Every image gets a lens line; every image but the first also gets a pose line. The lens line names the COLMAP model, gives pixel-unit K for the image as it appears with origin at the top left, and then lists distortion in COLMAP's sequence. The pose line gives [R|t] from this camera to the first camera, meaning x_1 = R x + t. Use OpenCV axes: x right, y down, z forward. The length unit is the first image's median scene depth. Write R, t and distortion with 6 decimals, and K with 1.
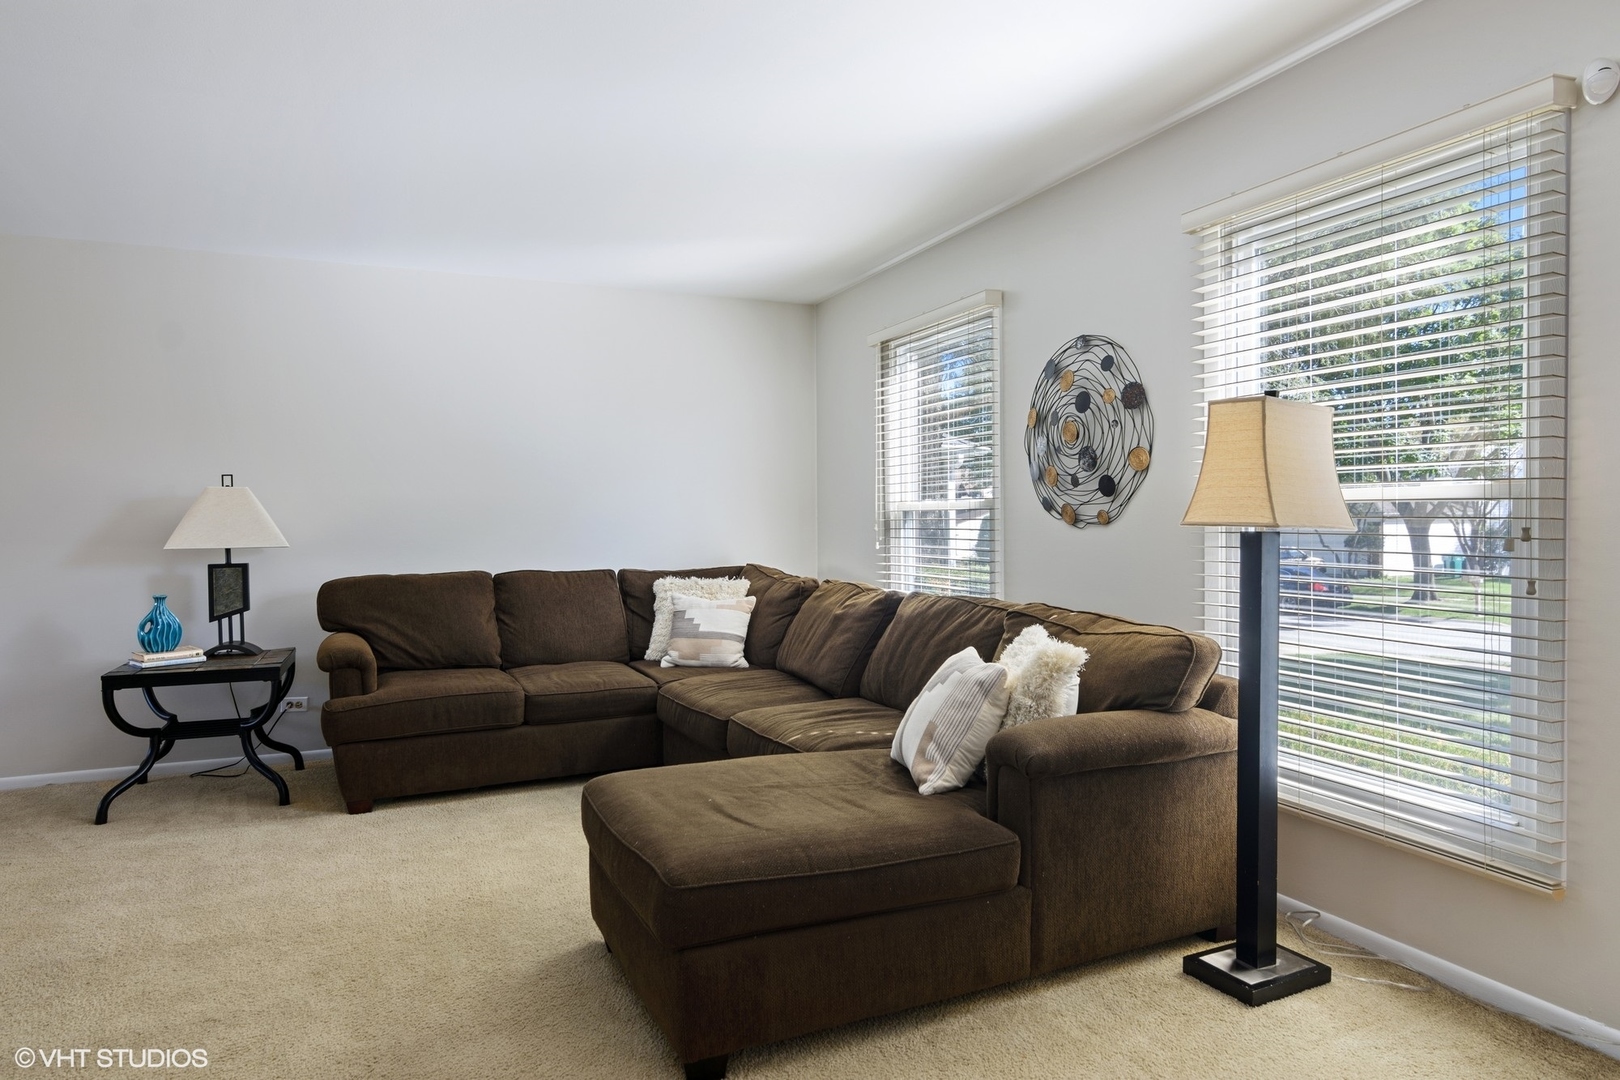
lens RADIAL K [[980.4, 0, 809.0], [0, 980.4, 535.7], [0, 0, 1]] dist [-0.000577, 0.004029]
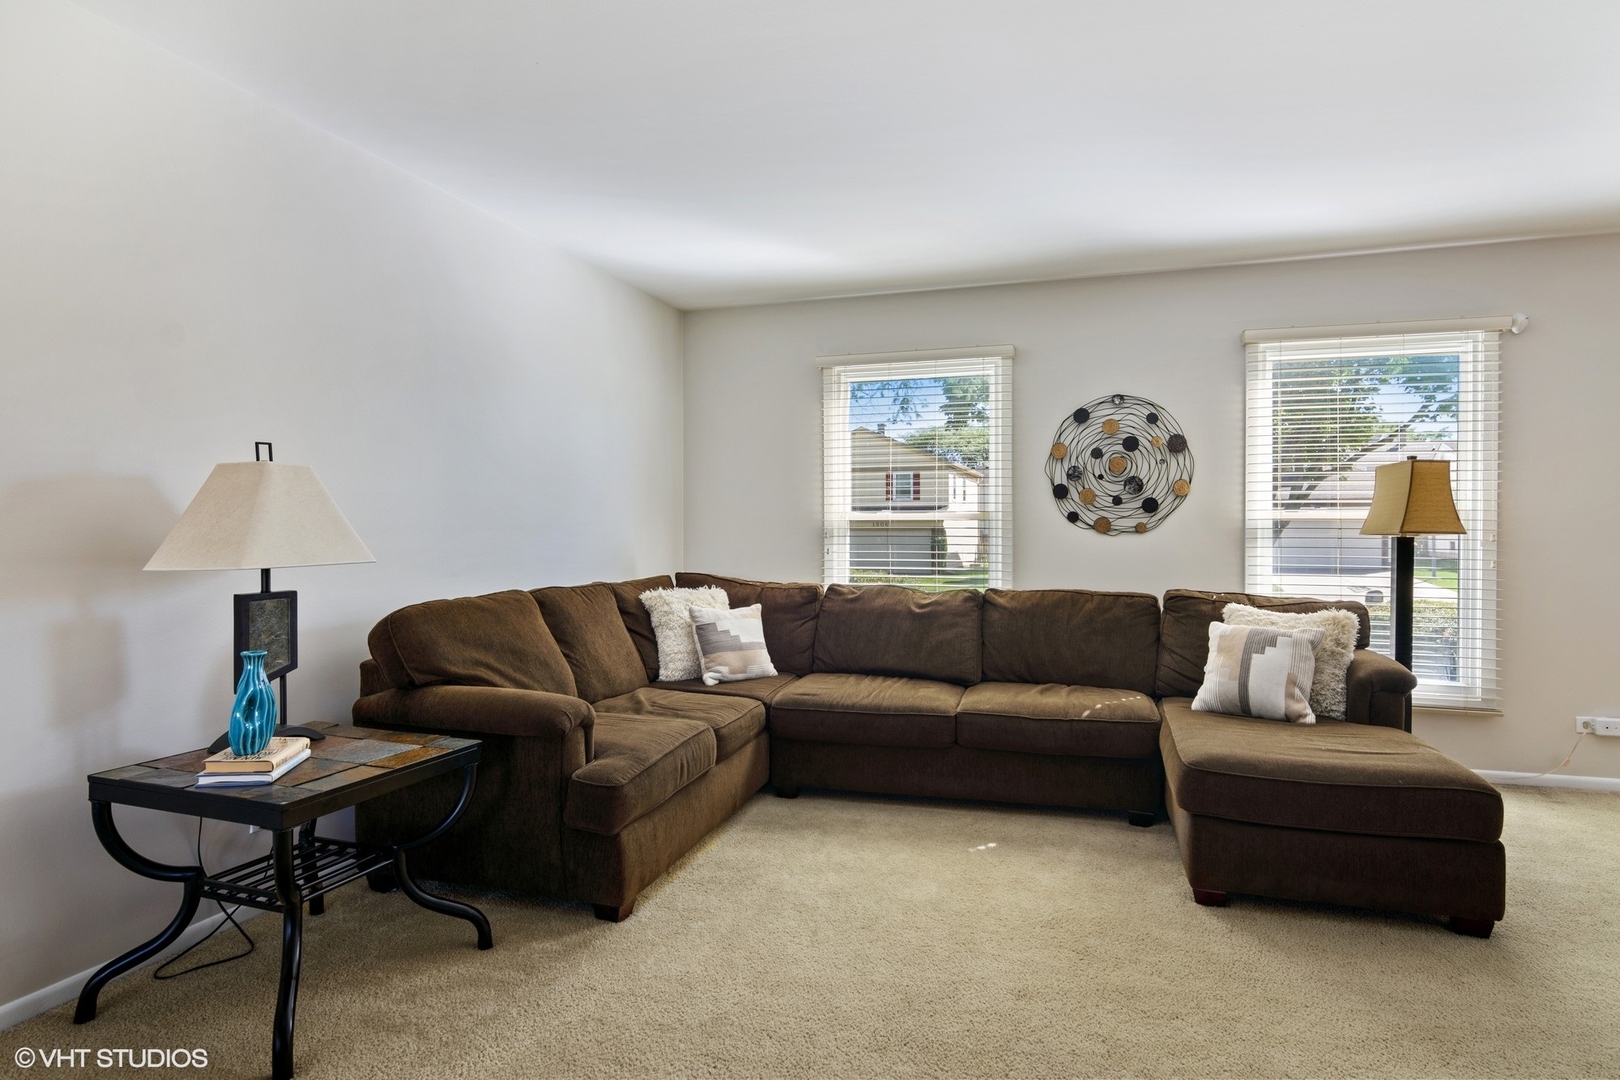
lens RADIAL K [[912.9, 0, 810.0], [0, 912.9, 540.0], [0, 0, 1]] dist [0.051385, 0.000180]
pose [[0.666342, -0.000758, 0.745646, -0.860779], [0.006836, 0.999964, -0.005092, 0.001898], [-0.745615, 0.008491, 0.666323, 0.414991]]
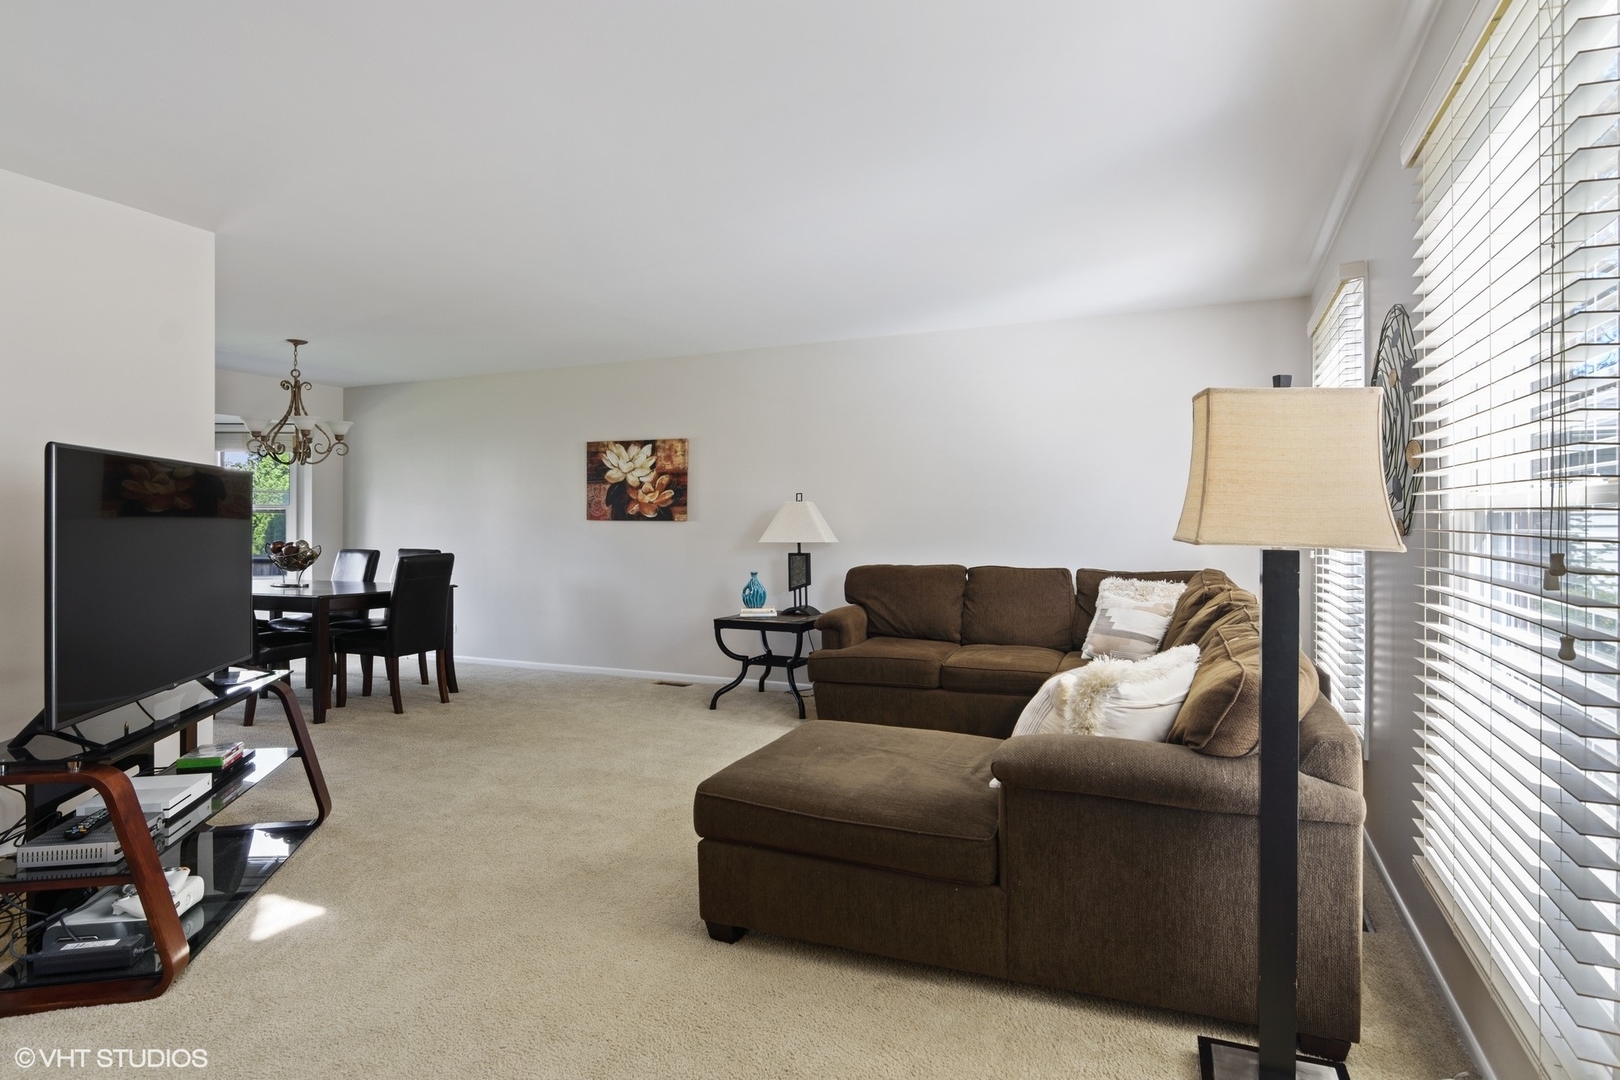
lens RADIAL K [[870.7, 0, 815.9], [0, 870.7, 523.1], [0, 0, 1]] dist [0.003282, 0.000035]
pose [[0.674921, 0.004930, -0.737874, 0.439781], [-0.012572, 0.999909, -0.004819, -0.011968], [0.737783, 0.012529, 0.674922, 0.132931]]
